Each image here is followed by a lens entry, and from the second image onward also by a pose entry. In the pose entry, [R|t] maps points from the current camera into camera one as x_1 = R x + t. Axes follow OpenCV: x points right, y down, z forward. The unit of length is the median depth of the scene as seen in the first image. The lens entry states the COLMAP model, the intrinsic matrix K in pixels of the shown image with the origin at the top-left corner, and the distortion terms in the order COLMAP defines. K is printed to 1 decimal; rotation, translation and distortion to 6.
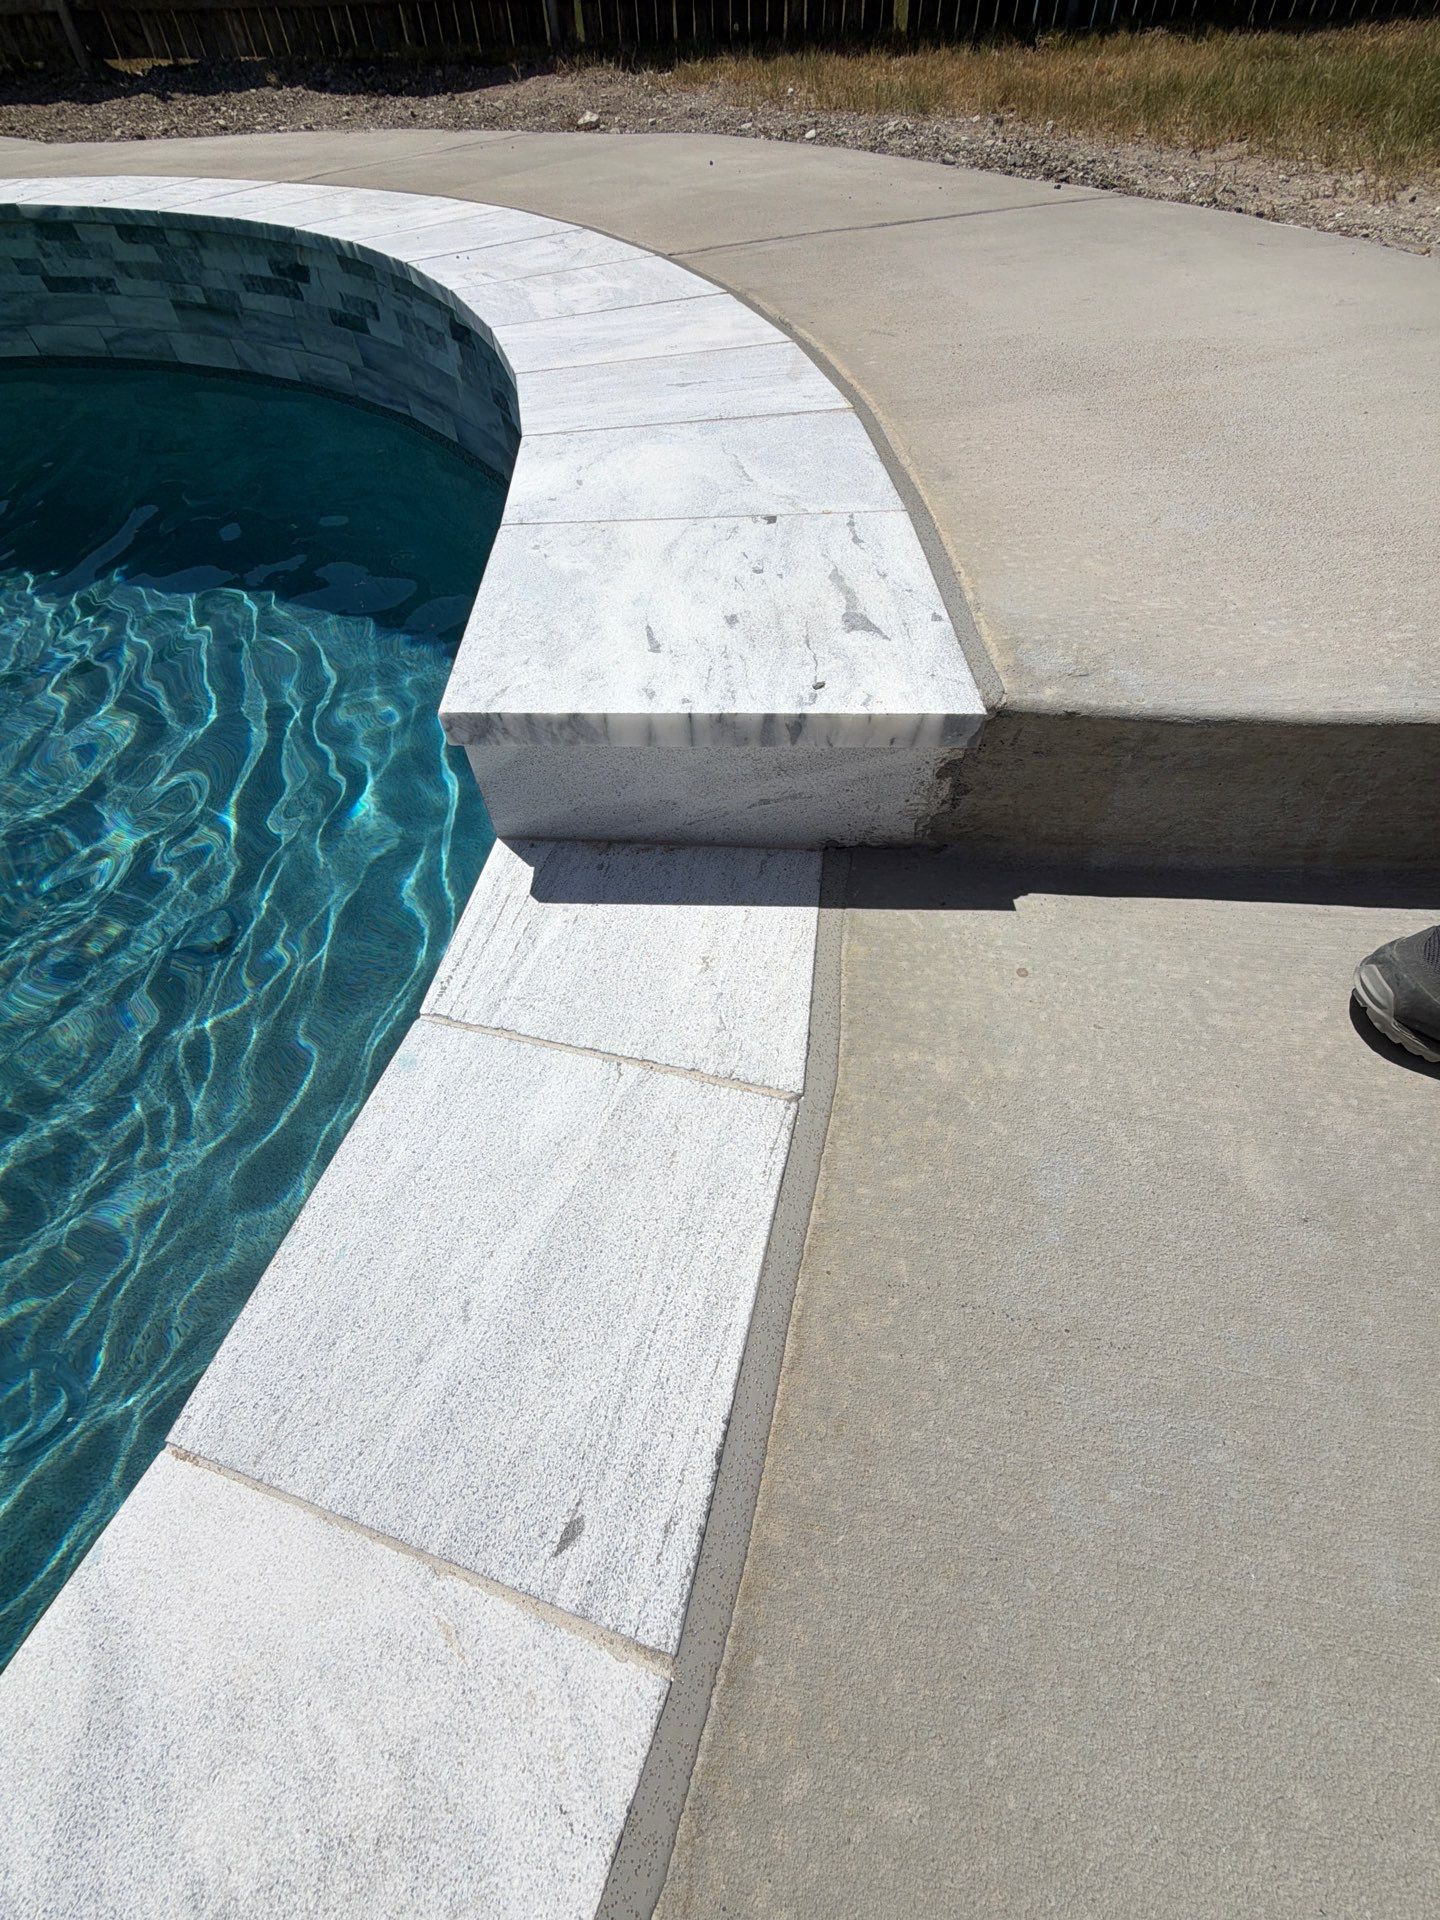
lens RADIAL K [[765.6, 0, 720.0], [0, 765.6, 960.0], [0, 0, 1]] dist [0.000605, -0.000554]
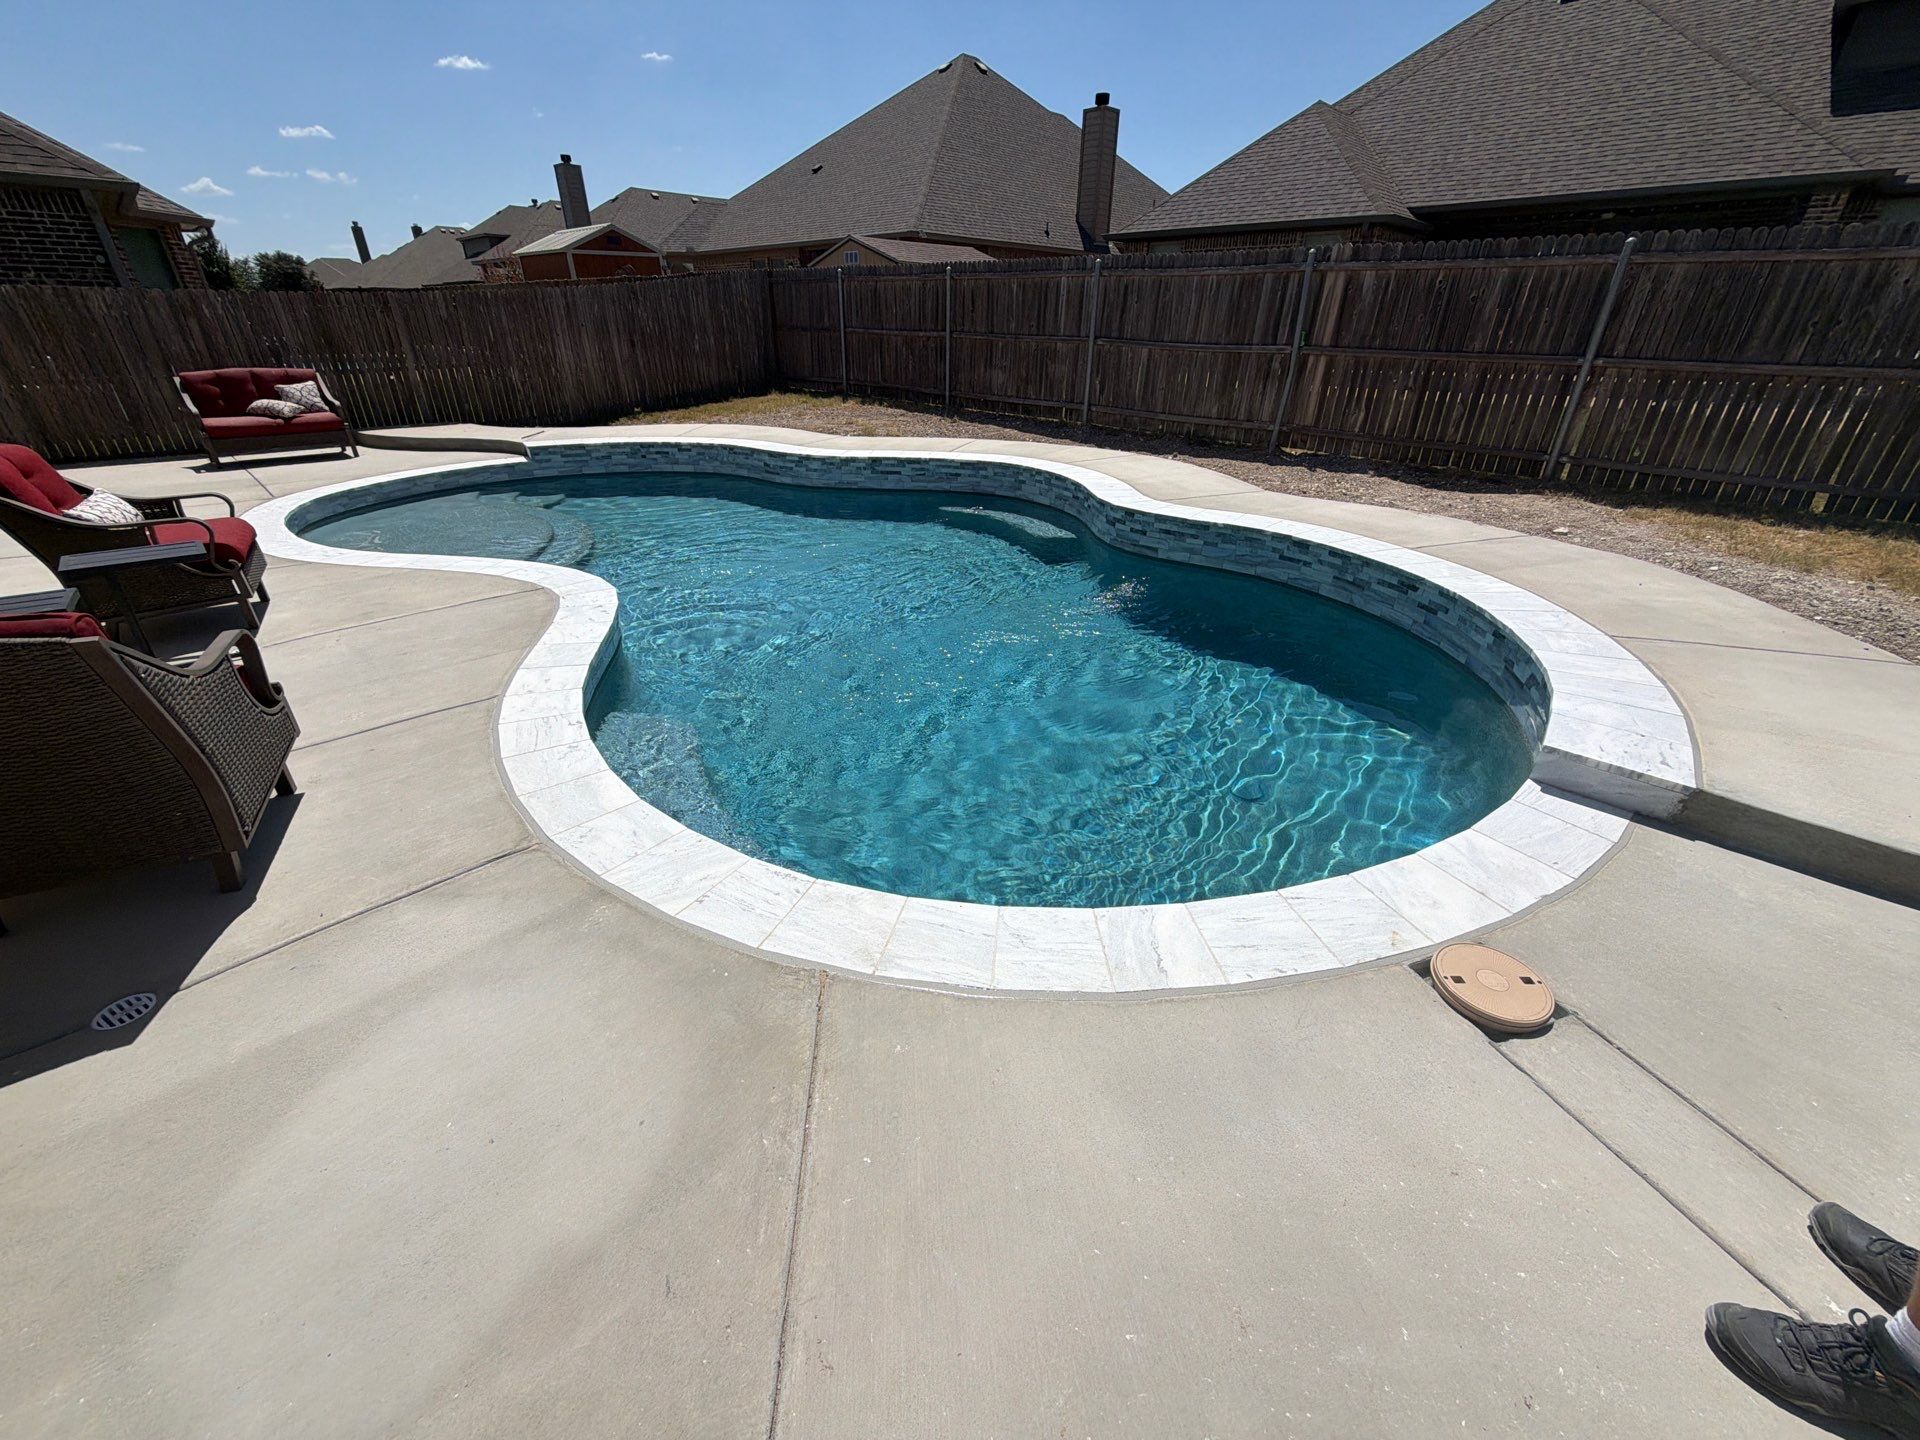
lens RADIAL K [[765.6, 0, 960.0], [0, 765.6, 720.0], [0, 0, 1]] dist [0.000605, -0.000554]
pose [[0.764679, 0.332347, -0.552098, -0.263944], [-0.529983, 0.811719, -0.245417, 1.211823], [0.366585, 0.480268, 0.796843, -1.915698]]
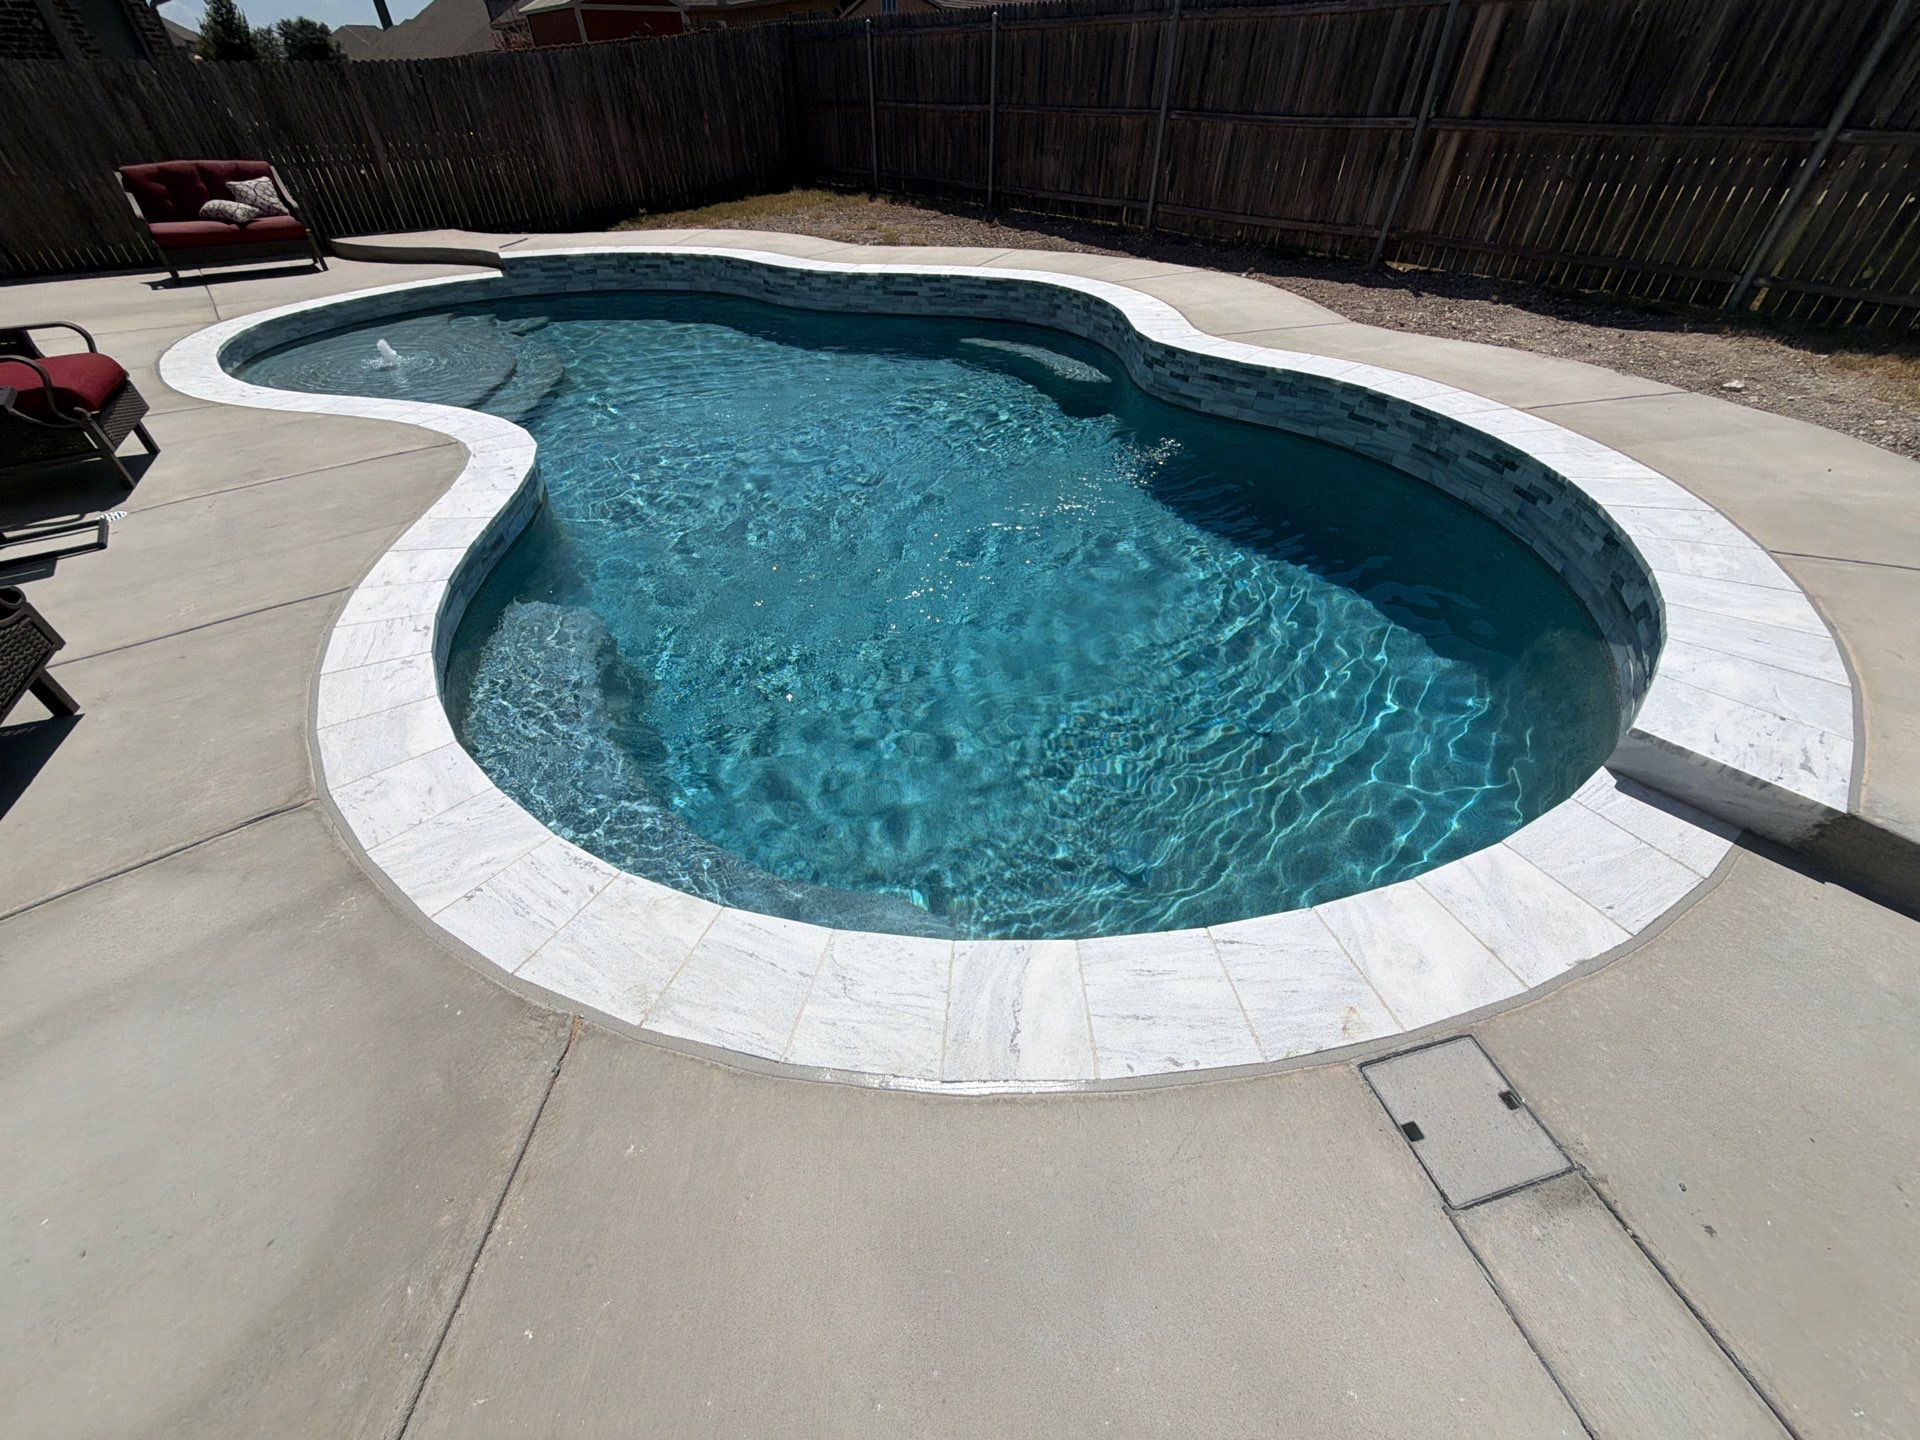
lens RADIAL K [[768.4, 0, 960.0], [0, 768.4, 720.0], [0, 0, 1]] dist [0.000271, -0.000080]
pose [[0.702647, 0.472714, -0.531817, -0.312696], [-0.575417, 0.817157, -0.033909, 0.693775], [0.418548, 0.329843, 0.846180, -1.466647]]
